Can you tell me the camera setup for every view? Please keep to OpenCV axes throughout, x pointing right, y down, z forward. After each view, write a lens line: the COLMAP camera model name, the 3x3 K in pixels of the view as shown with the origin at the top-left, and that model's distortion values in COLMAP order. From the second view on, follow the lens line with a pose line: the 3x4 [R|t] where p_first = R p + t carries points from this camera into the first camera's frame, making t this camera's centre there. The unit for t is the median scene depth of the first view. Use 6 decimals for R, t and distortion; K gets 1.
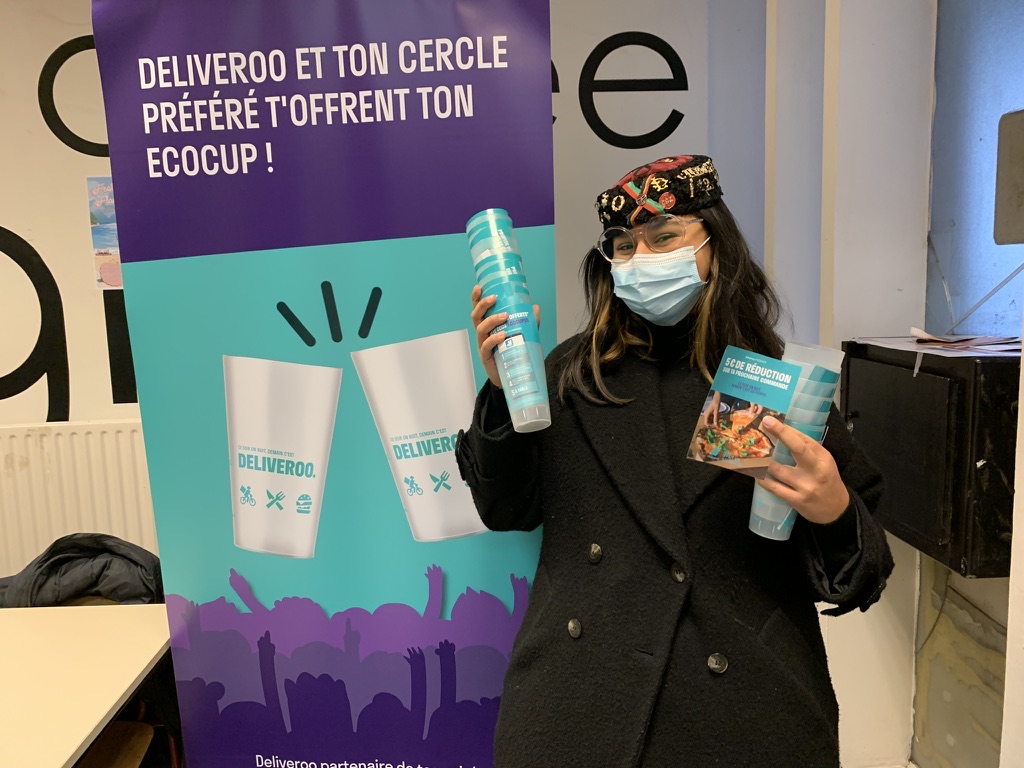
lens RADIAL K [[781.7, 0, 509.4], [0, 781.7, 385.3], [0, 0, 1]] dist [0.032730, -0.009355]
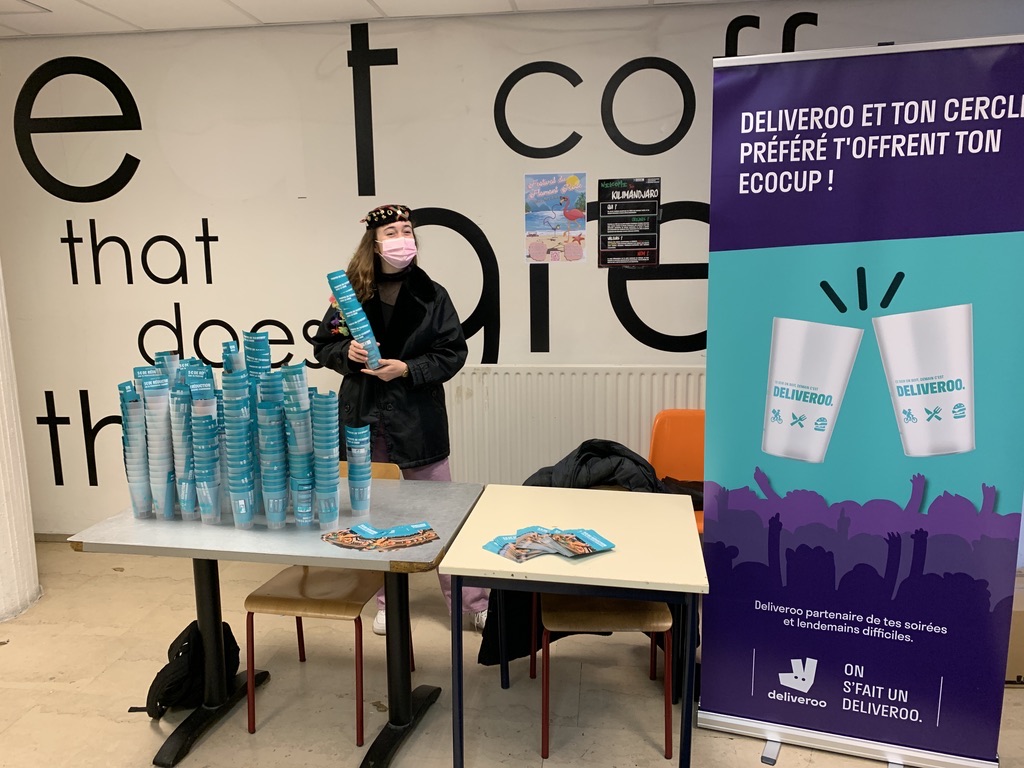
lens RADIAL K [[781.7, 0, 514.3], [0, 781.7, 382.3], [0, 0, 1]] dist [0.032730, -0.009355]
pose [[0.984838, 0.052138, -0.165455, -0.605326], [-0.046653, 0.998231, 0.036864, 0.051627], [0.167084, -0.028586, 0.985528, -0.513964]]
